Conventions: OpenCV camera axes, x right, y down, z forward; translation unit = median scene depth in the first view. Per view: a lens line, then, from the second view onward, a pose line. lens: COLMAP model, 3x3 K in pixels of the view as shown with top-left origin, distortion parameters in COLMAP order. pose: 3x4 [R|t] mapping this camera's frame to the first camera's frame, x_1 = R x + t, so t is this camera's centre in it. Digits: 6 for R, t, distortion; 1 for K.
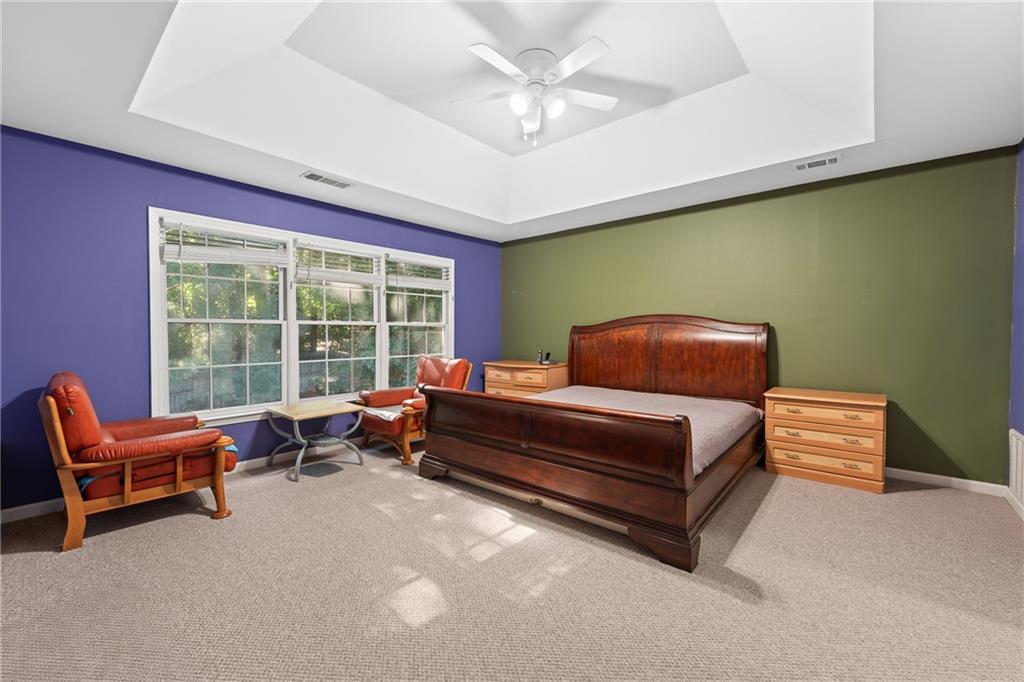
lens RADIAL K [[419.5, 0, 506.1], [0, 419.5, 345.8], [0, 0, 1]] dist [0.004677, 0.000480]
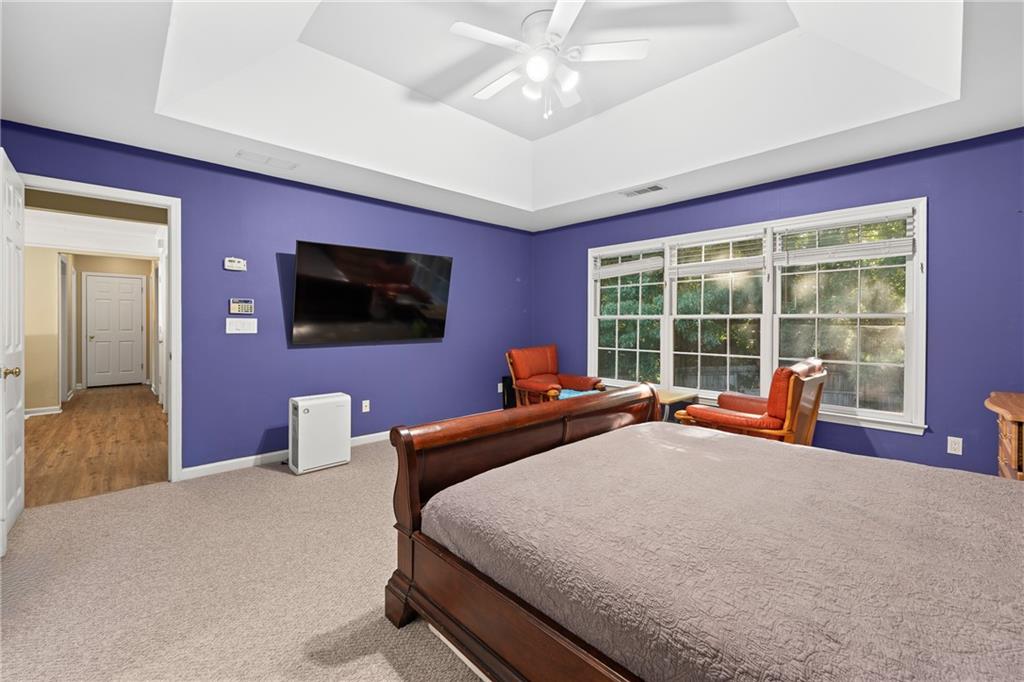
lens RADIAL K [[419.5, 0, 510.8], [0, 419.5, 331.2], [0, 0, 1]] dist [0.004677, 0.000480]
pose [[-0.105750, 0.016386, -0.994258, 0.610432], [-0.037947, 0.999069, 0.020501, -0.022503], [0.993668, 0.039897, -0.105030, 0.650423]]
